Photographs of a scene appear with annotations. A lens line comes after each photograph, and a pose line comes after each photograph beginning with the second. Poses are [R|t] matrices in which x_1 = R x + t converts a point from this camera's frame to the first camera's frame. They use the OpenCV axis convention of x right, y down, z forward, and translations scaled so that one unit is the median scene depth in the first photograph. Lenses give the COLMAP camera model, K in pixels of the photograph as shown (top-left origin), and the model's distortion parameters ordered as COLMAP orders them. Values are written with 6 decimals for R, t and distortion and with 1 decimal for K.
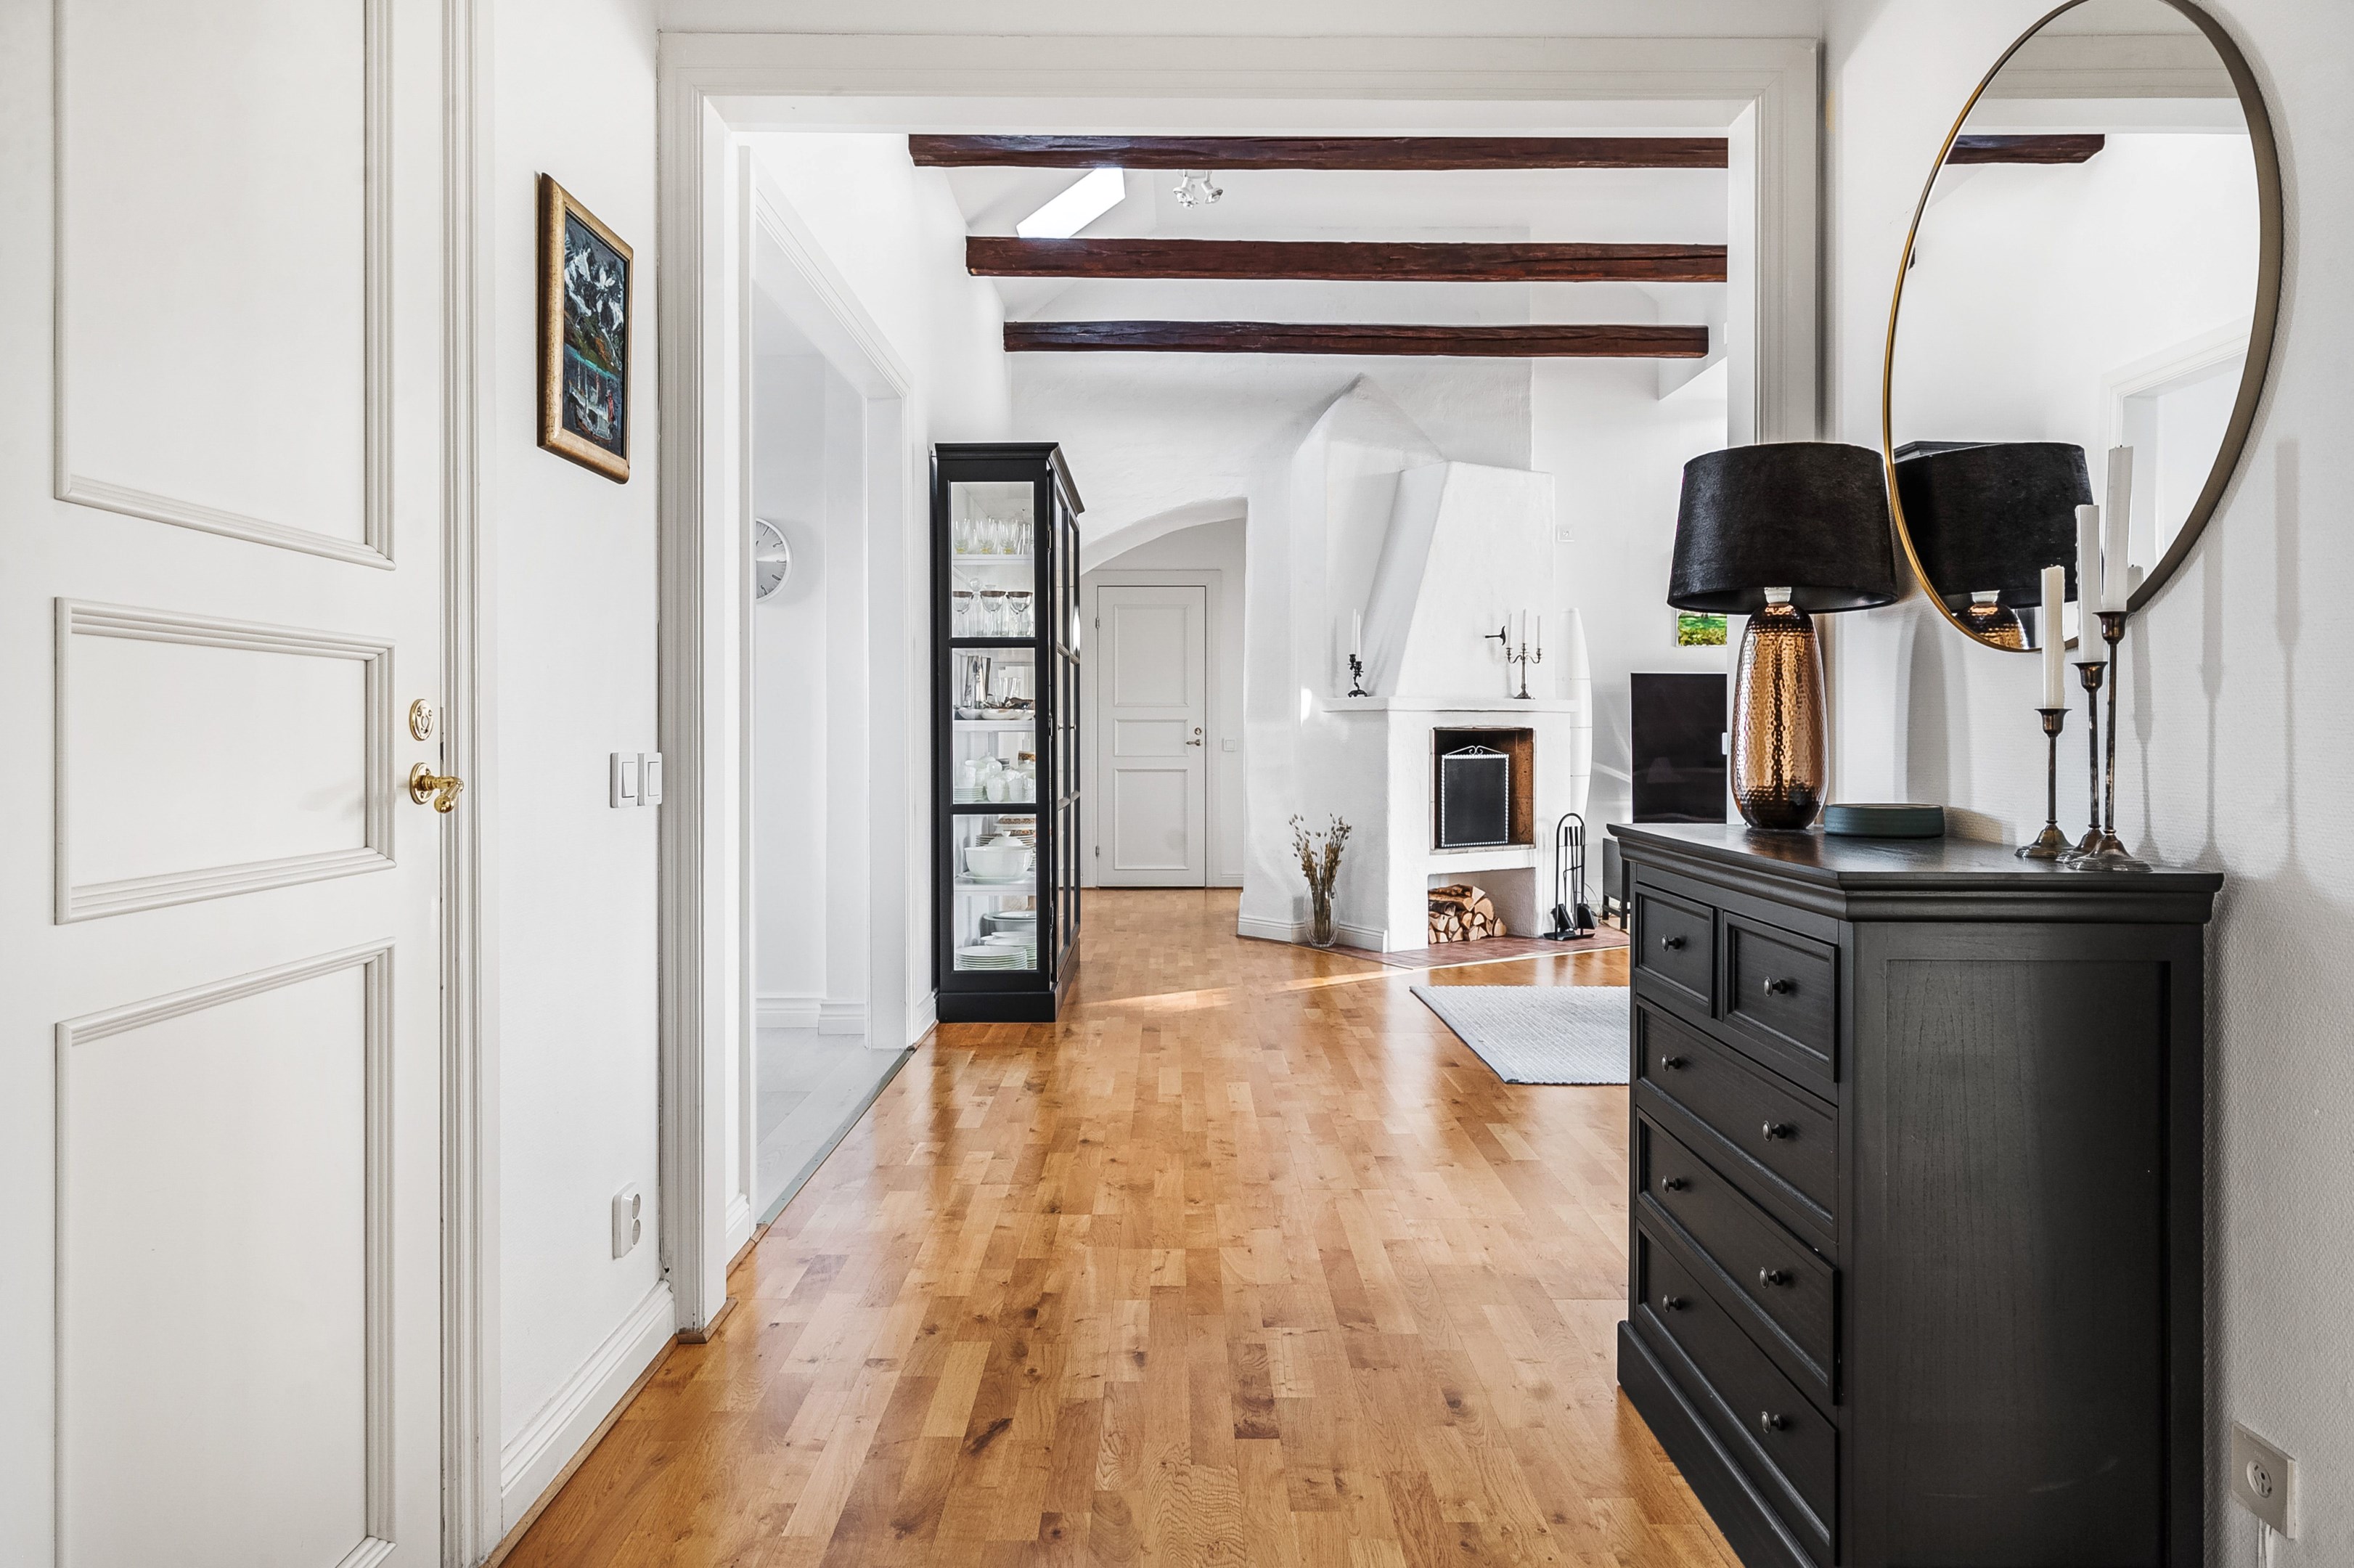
lens RADIAL K [[1571.4, 0, 1172.6], [0, 1571.4, 769.3], [0, 0, 1]] dist [0.002150, -0.001419]
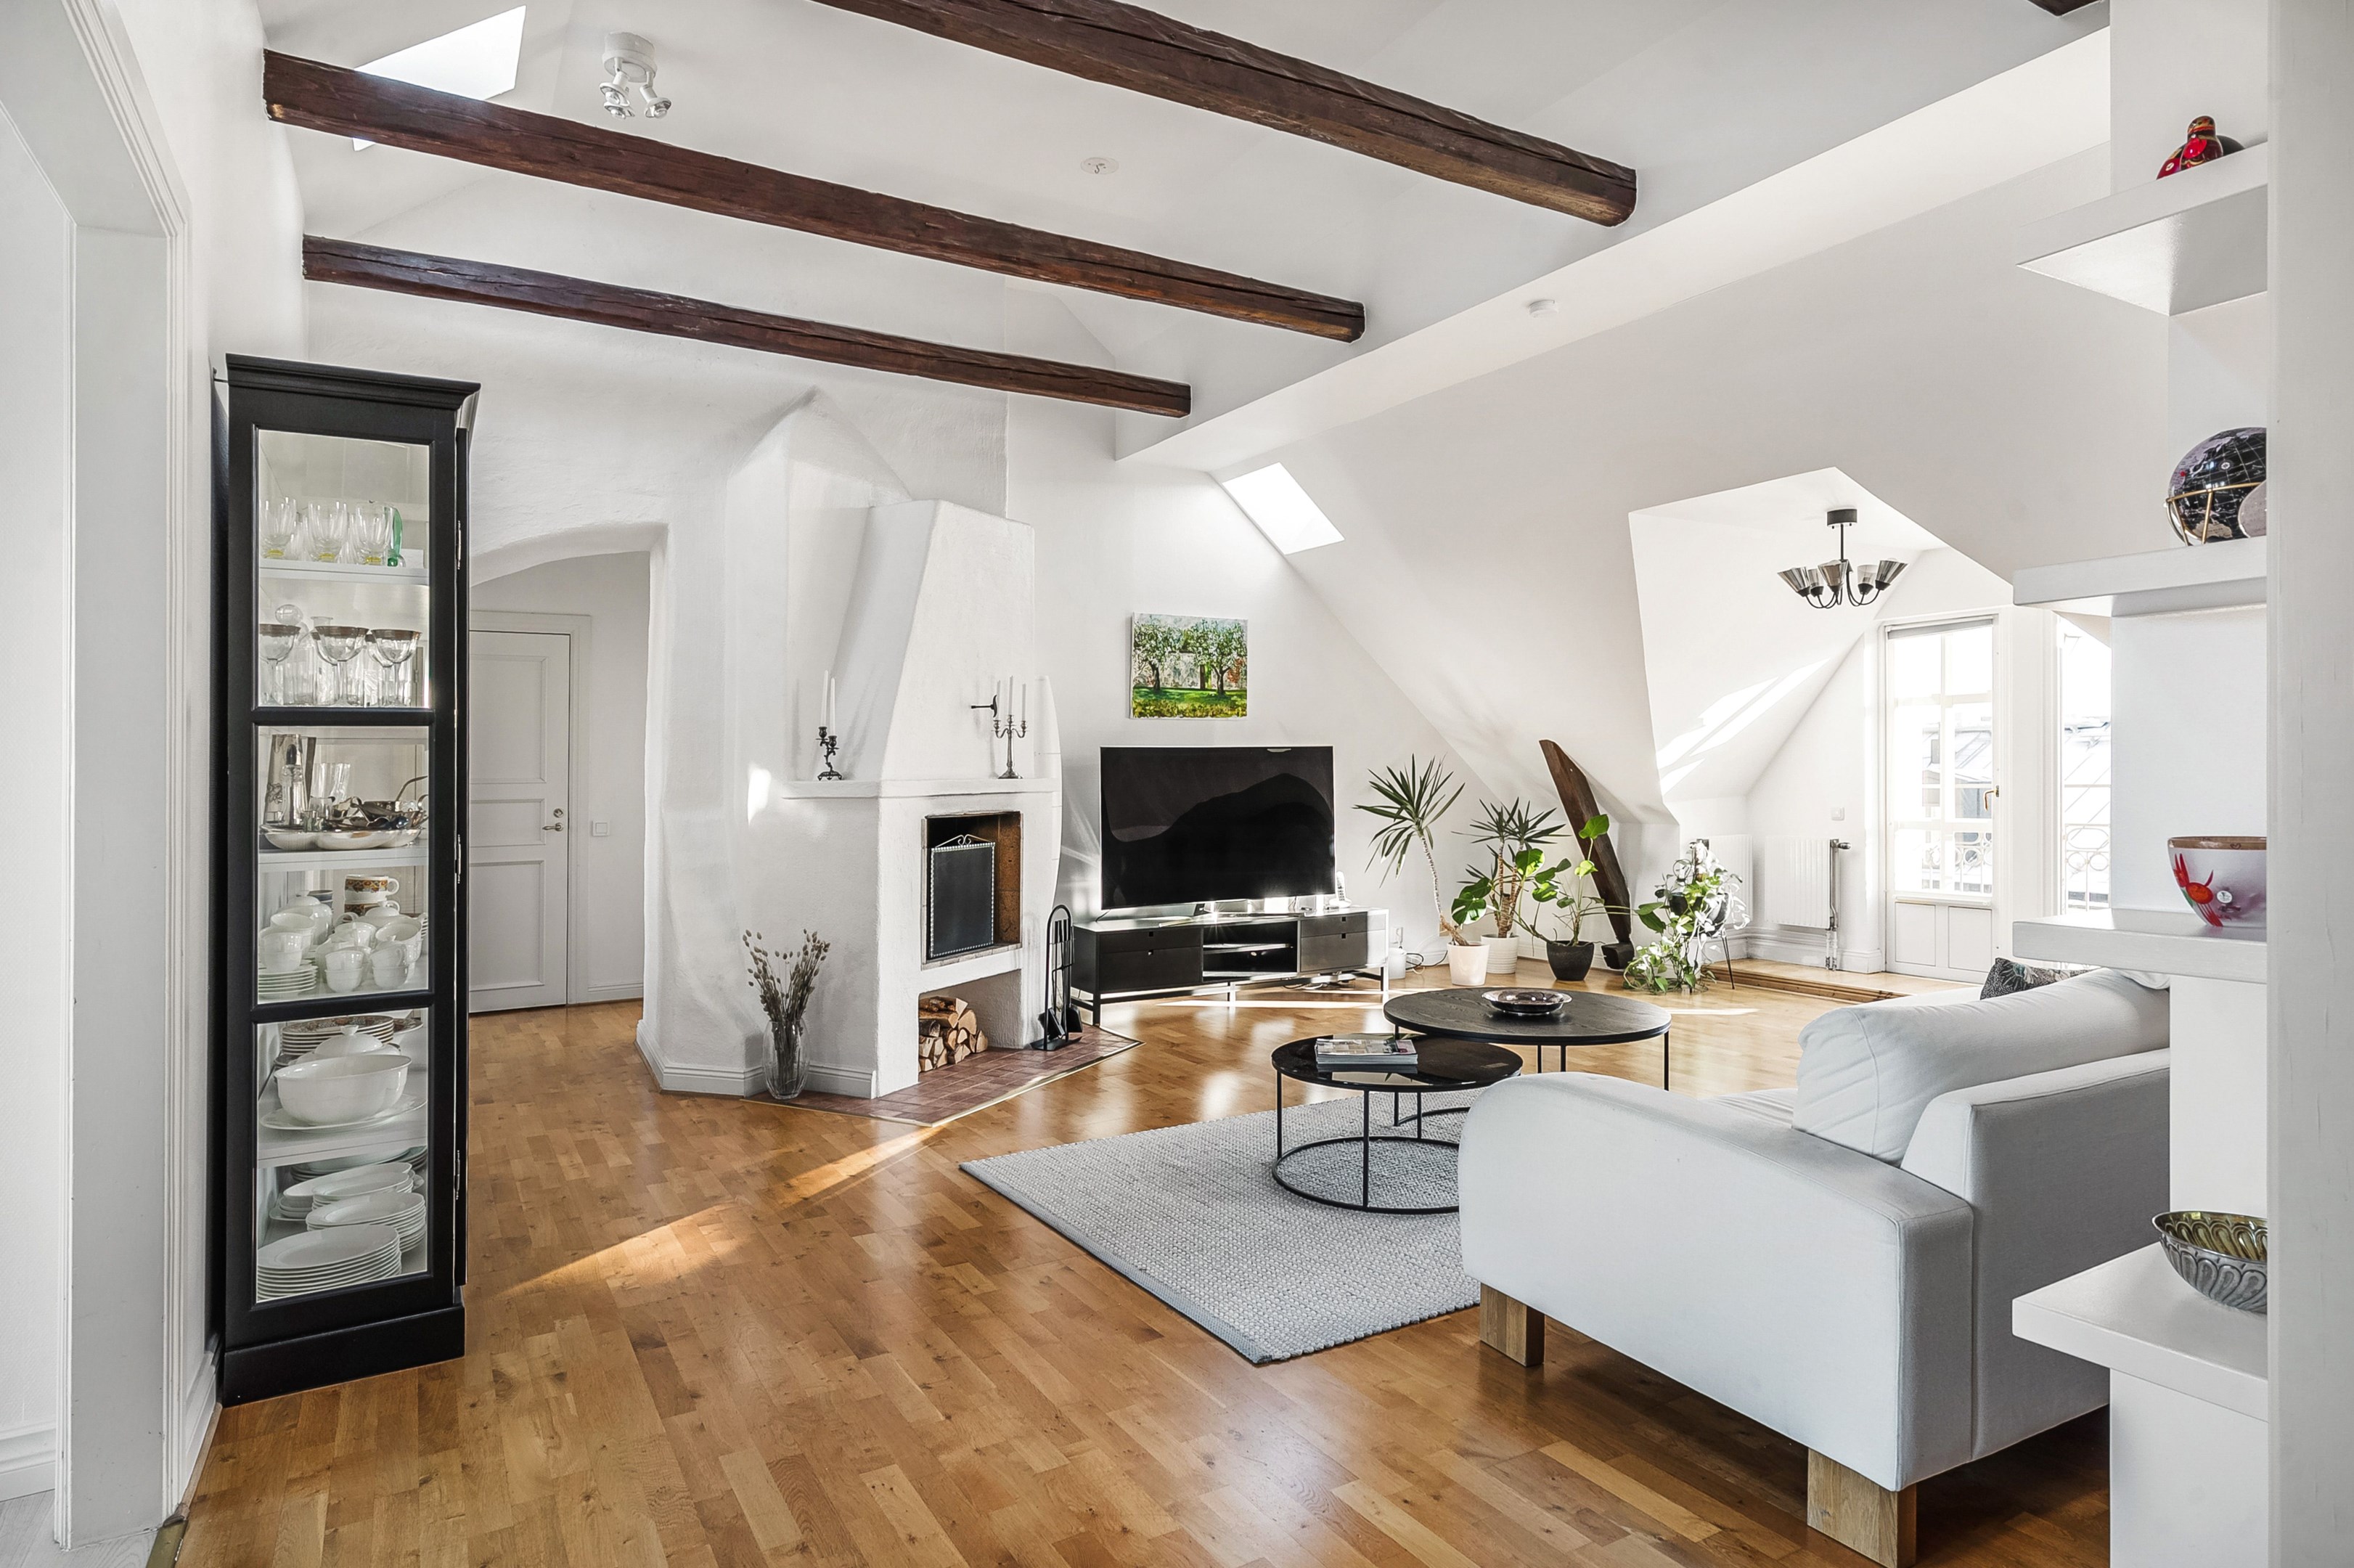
lens RADIAL K [[1327.0, 0, 1176.1], [0, 1327.0, 748.5], [0, 0, 1]] dist [0.001405, 0.002735]
pose [[0.859955, -0.000962, 0.510368, -0.076647], [0.021693, 0.999163, -0.034669, -0.034700], [-0.509908, 0.040885, 0.859257, 0.325621]]
